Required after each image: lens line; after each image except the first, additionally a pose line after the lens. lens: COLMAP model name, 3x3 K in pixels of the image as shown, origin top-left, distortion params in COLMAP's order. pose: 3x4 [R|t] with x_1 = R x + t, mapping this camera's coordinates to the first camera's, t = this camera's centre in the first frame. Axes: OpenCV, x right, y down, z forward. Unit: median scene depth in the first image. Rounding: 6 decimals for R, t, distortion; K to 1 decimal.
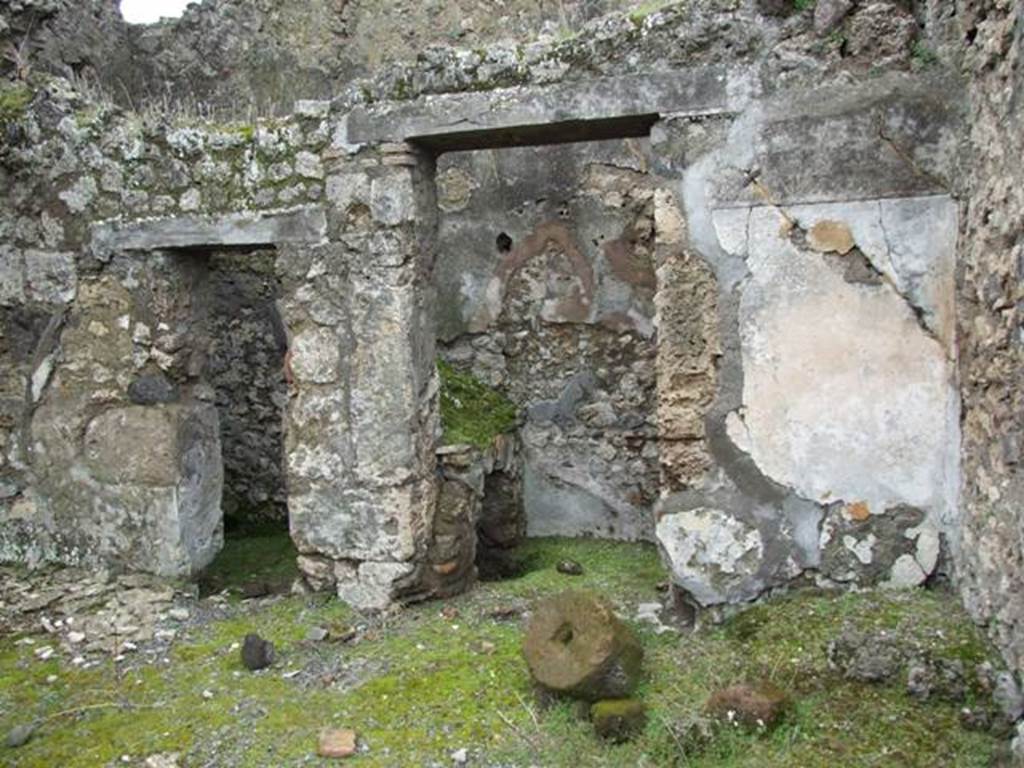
lens RADIAL K [[822.0, 0, 511.5], [0, 822.0, 369.5], [0, 0, 1]] dist [-0.054951, 0.044765]
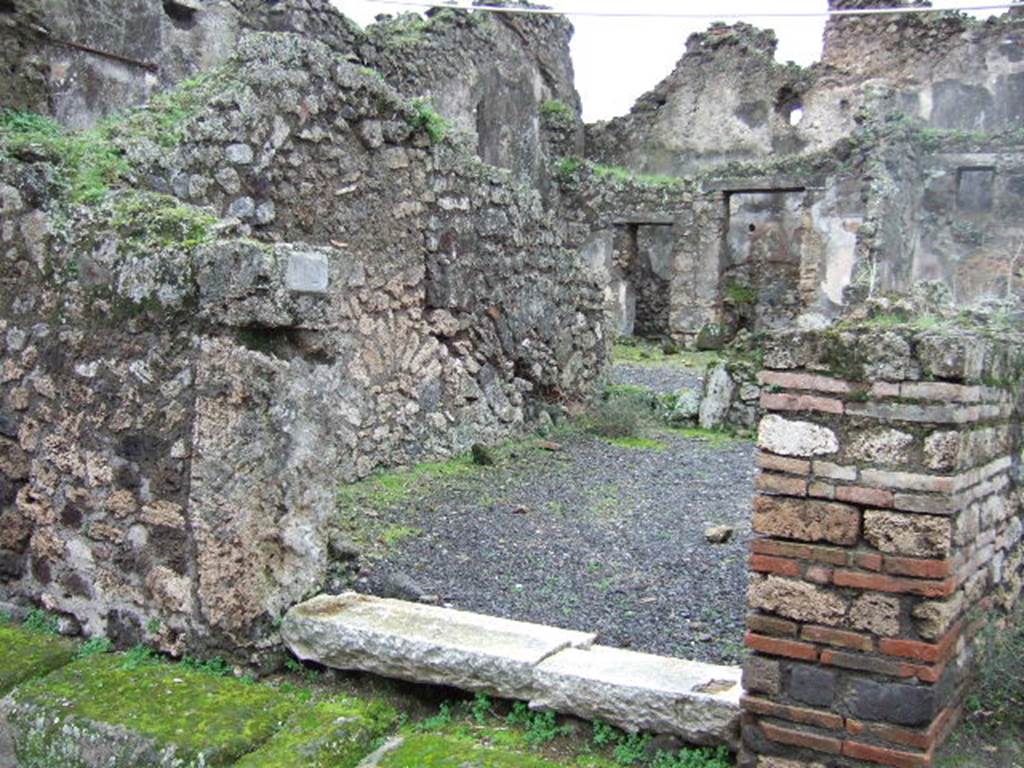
lens RADIAL K [[1100.4, 0, 512.0], [0, 1100.4, 384.0], [0, 0, 1]] dist [-0.062332, 0.007252]
pose [[0.976647, 0.064920, -0.204805, -0.011605], [-0.069513, 0.997464, -0.015307, 0.517573], [0.203292, 0.029186, 0.978683, -2.930830]]
